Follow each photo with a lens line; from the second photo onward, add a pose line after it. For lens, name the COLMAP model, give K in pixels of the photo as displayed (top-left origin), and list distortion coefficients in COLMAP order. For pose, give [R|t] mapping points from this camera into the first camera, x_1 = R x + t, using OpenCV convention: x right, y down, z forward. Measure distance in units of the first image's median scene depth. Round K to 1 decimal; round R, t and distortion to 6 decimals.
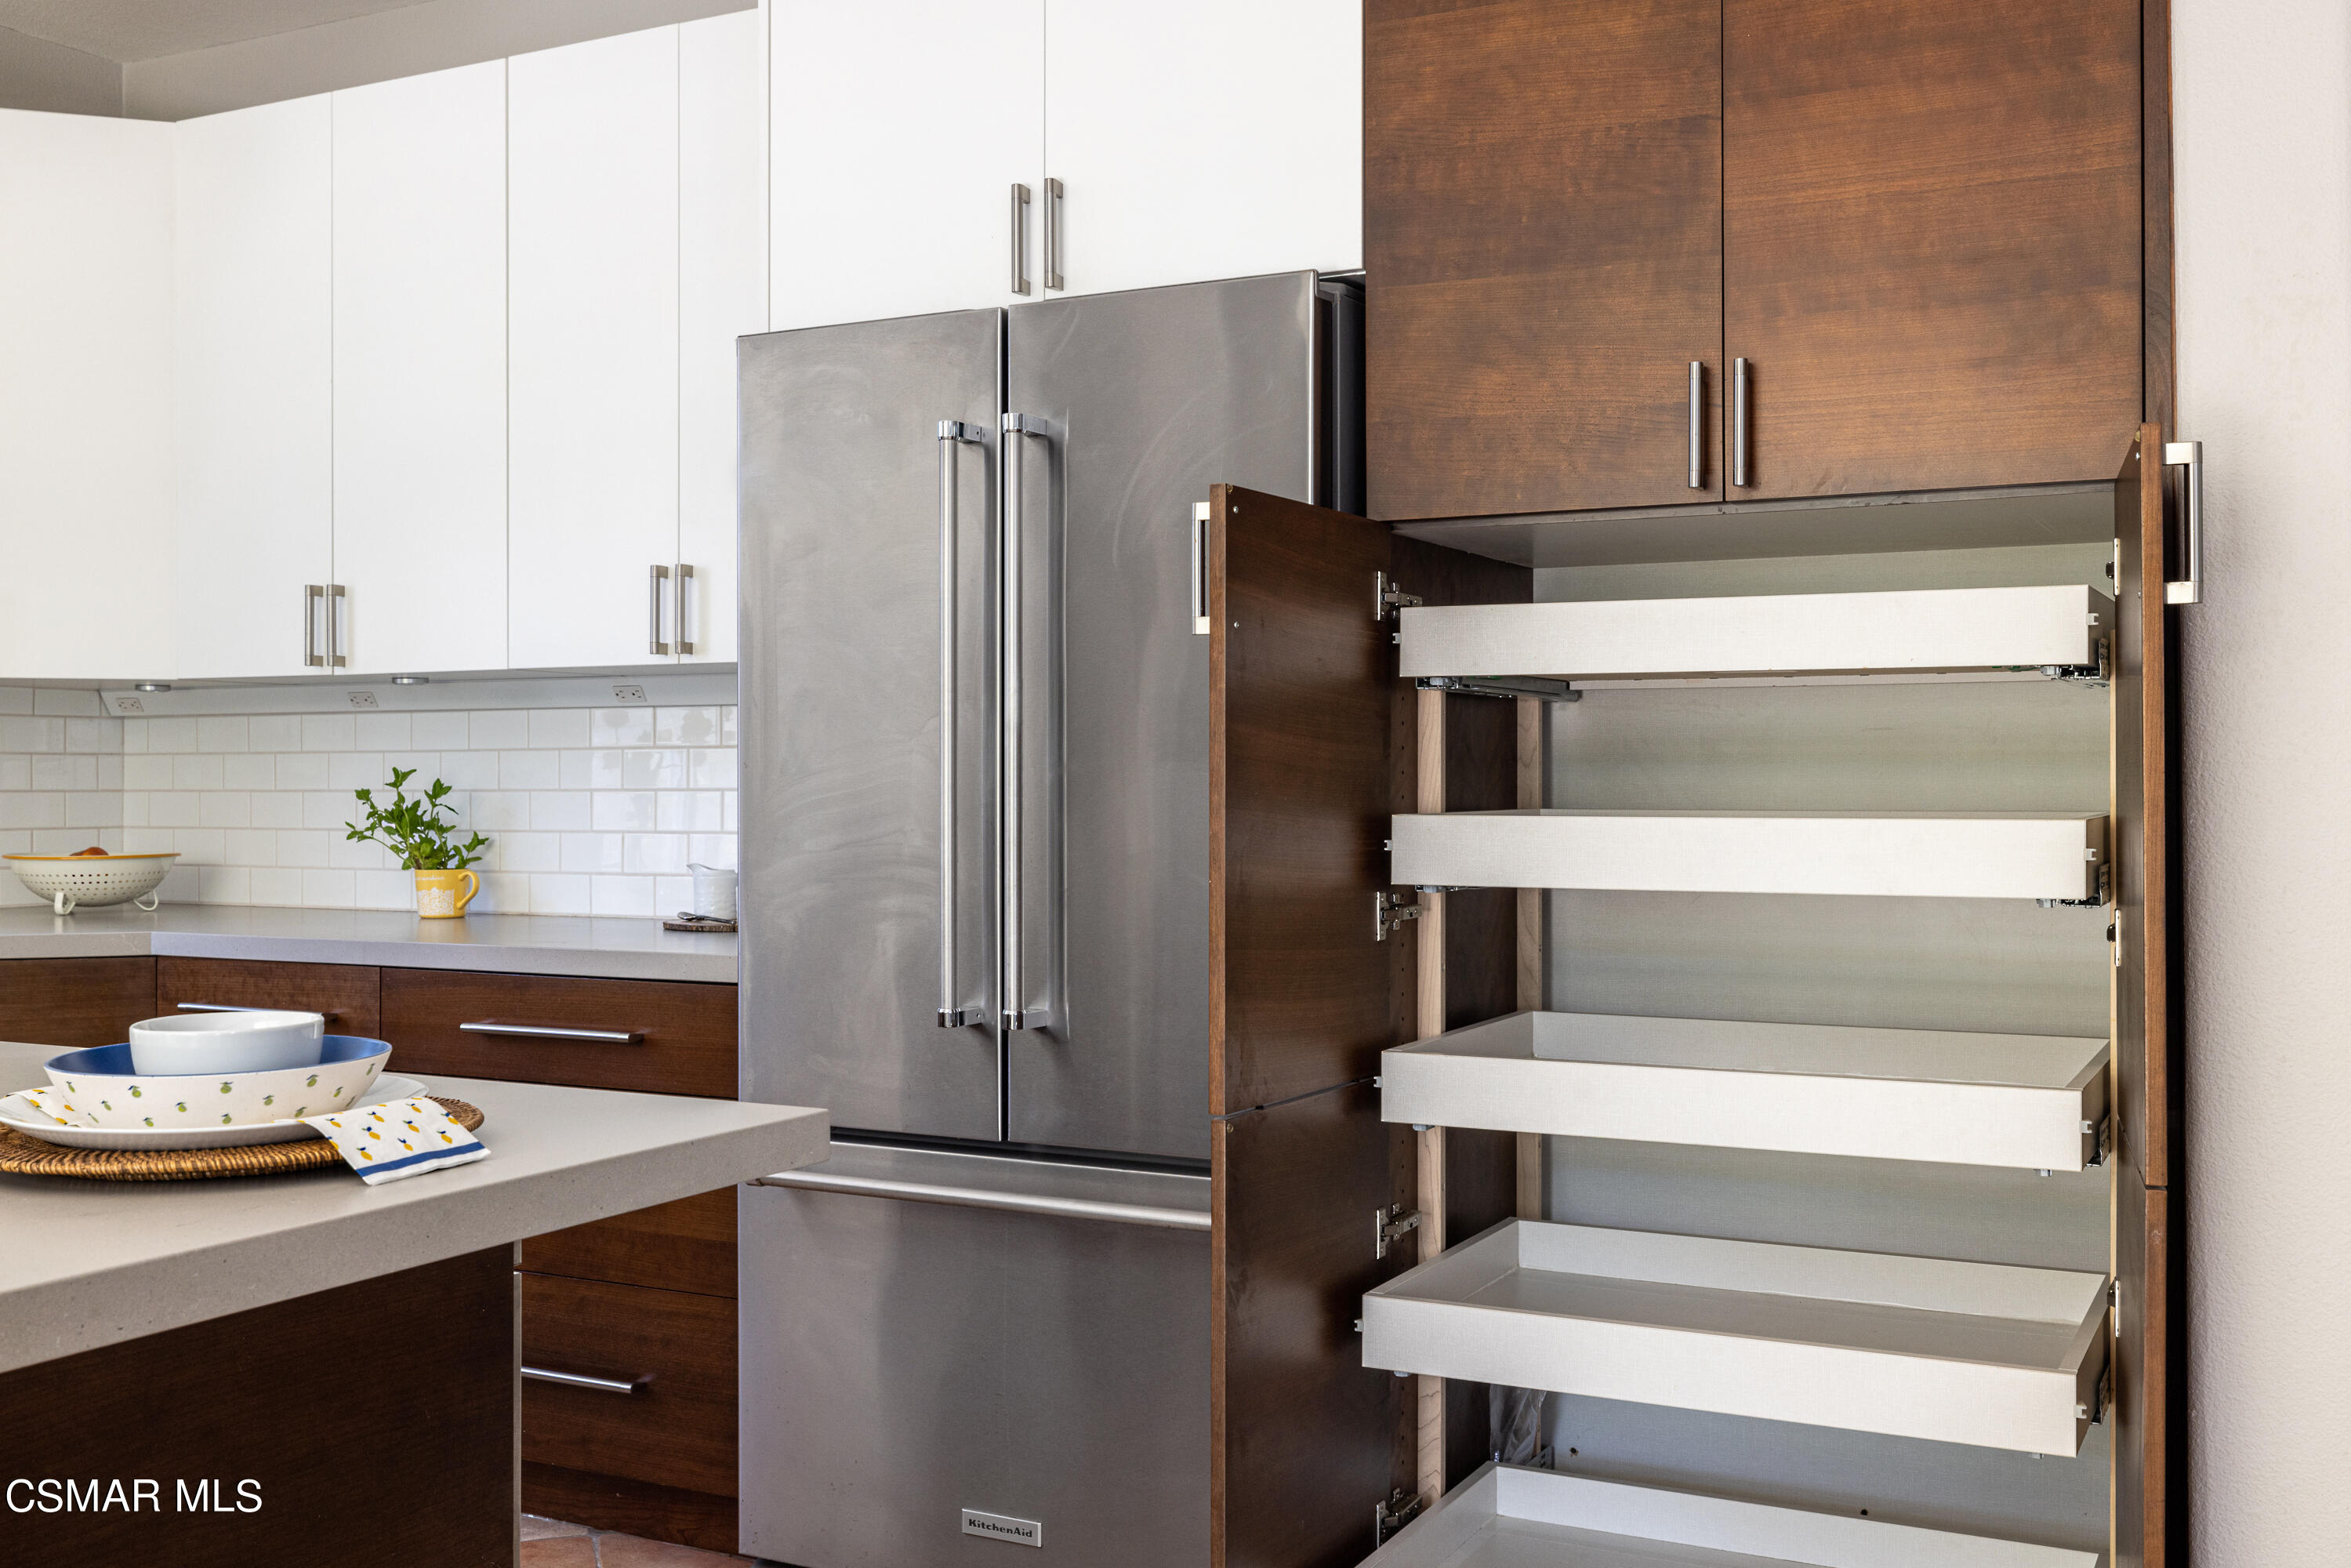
lens RADIAL K [[2318.6, 0, 1172.4], [0, 2318.6, 775.6], [0, 0, 1]] dist [-0.009600, 0.000000]
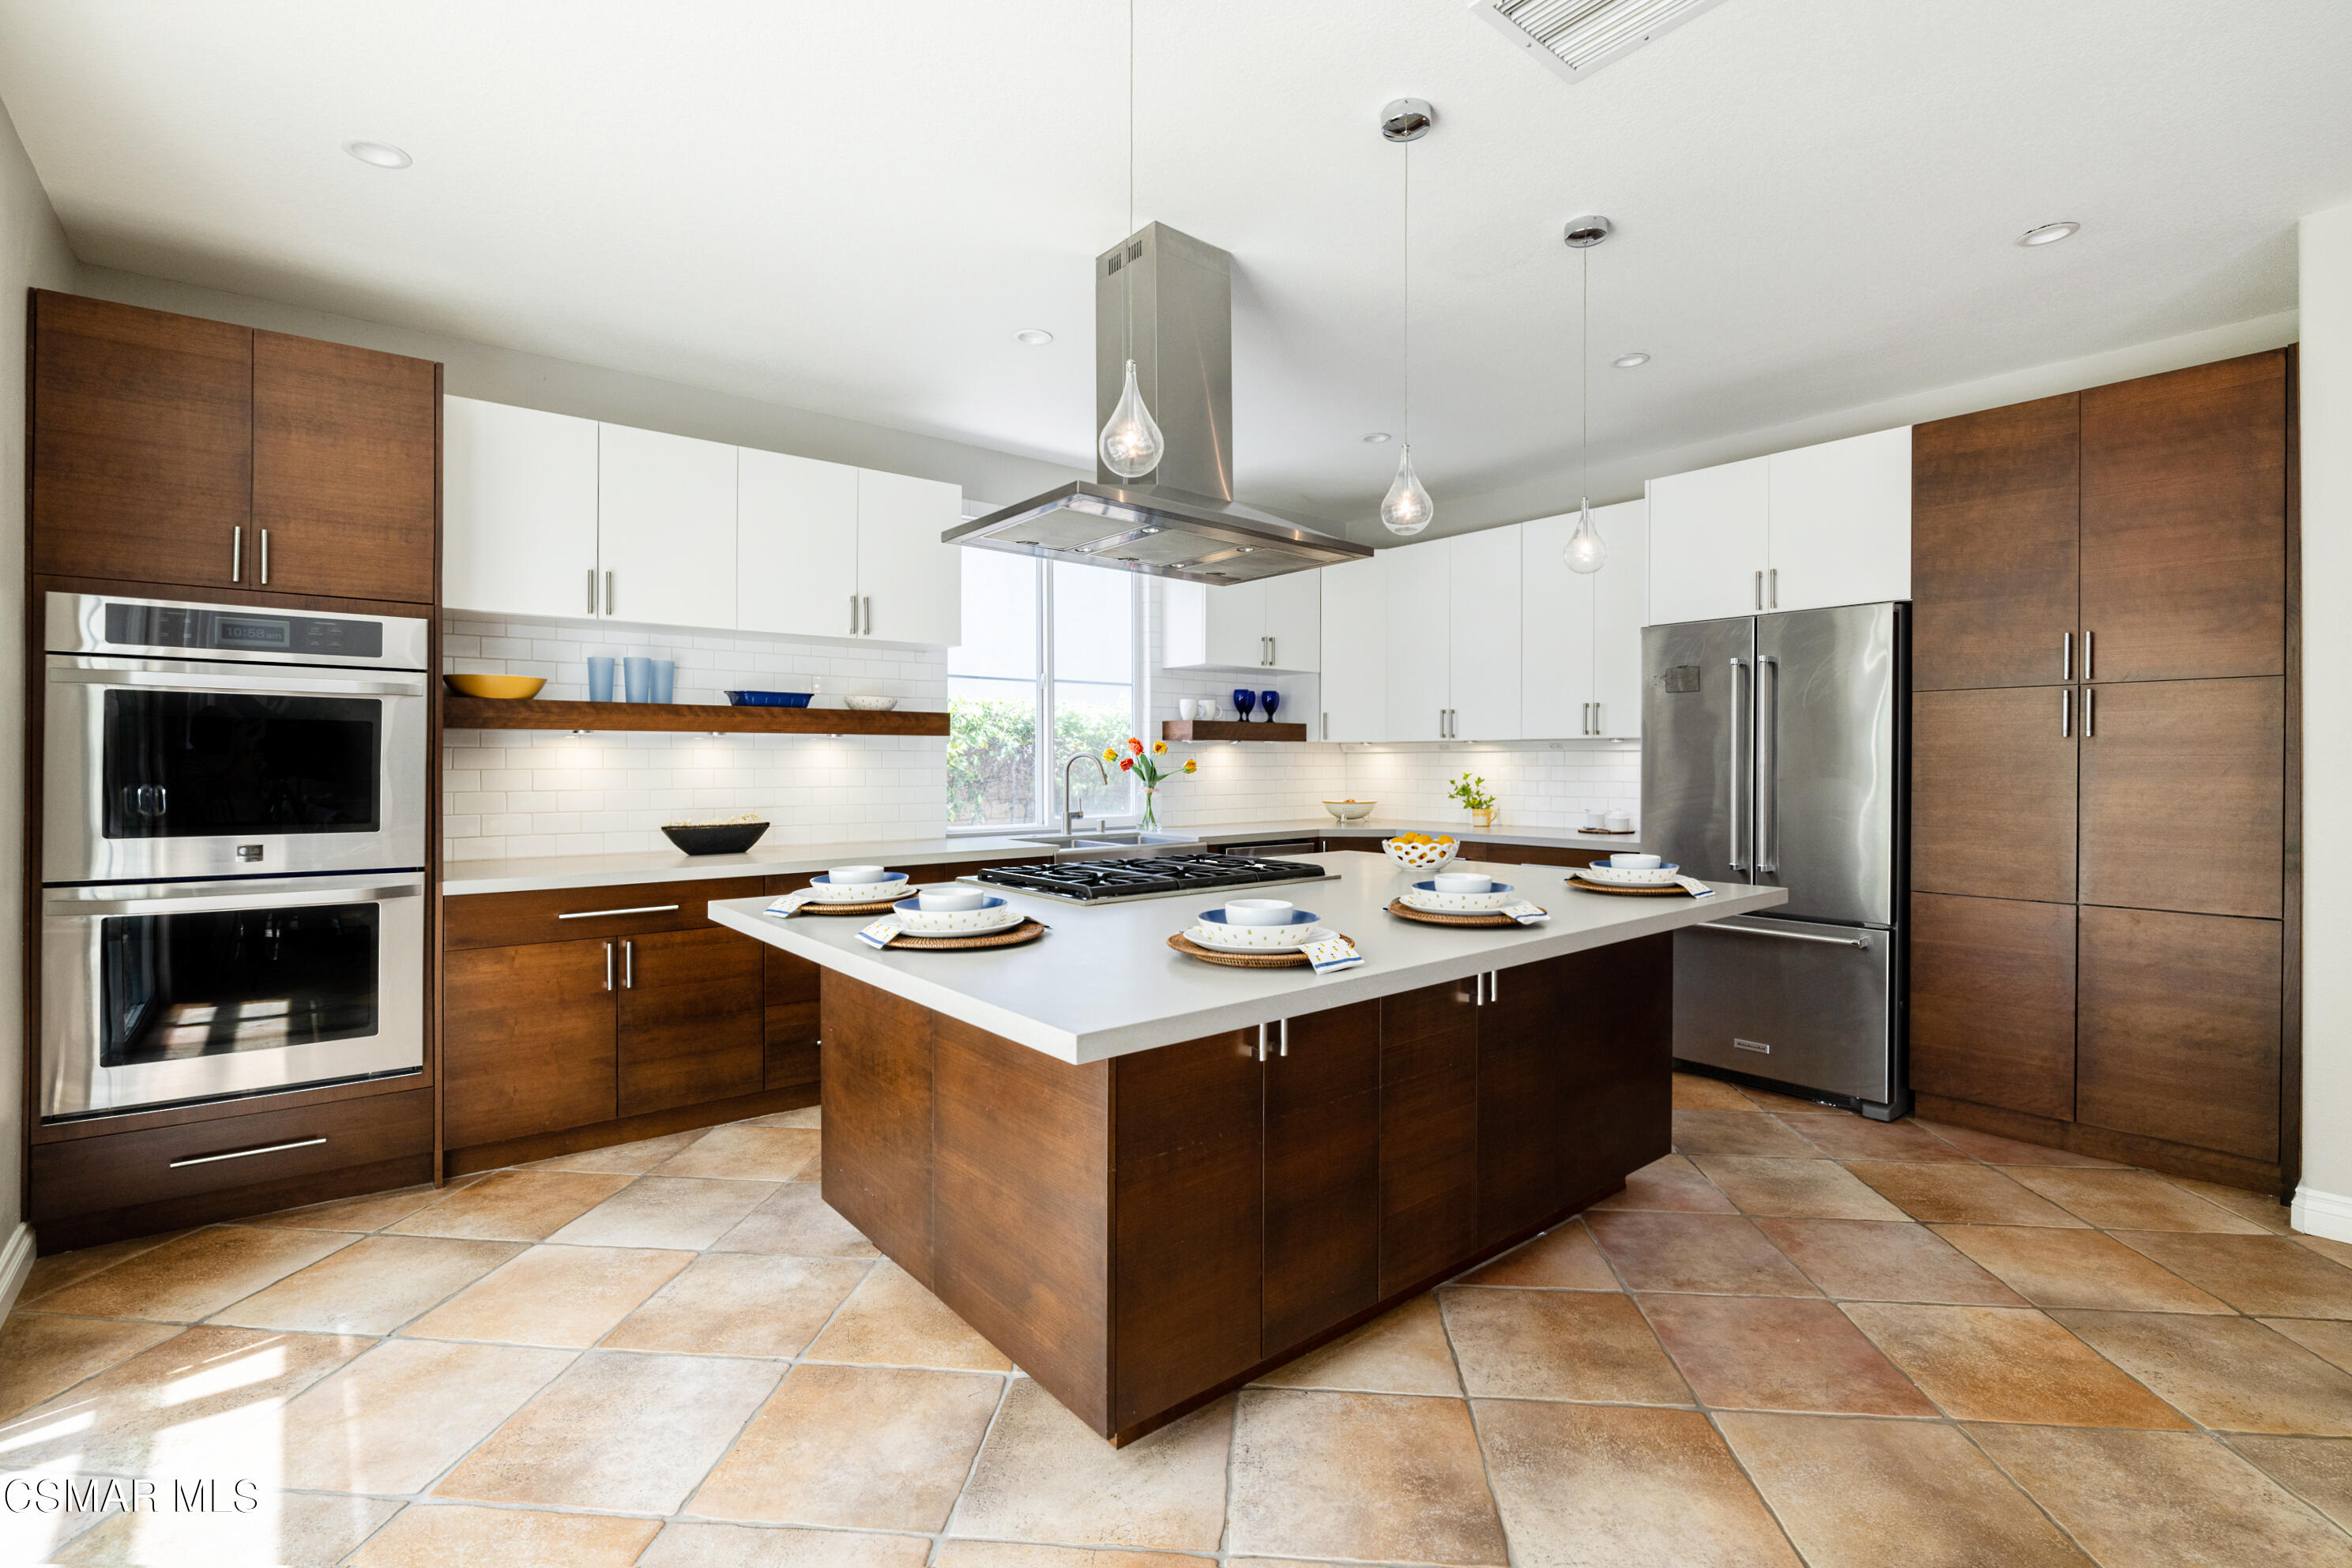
lens RADIAL K [[1058.9, 0, 1185.6], [0, 1058.9, 770.9], [0, 0, 1]] dist [-0.010475, 0.000327]
pose [[0.924823, 0.004665, -0.380368, -0.244687], [-0.000846, 0.999948, 0.010205, -0.028139], [0.380396, -0.009116, 0.924779, -0.497887]]
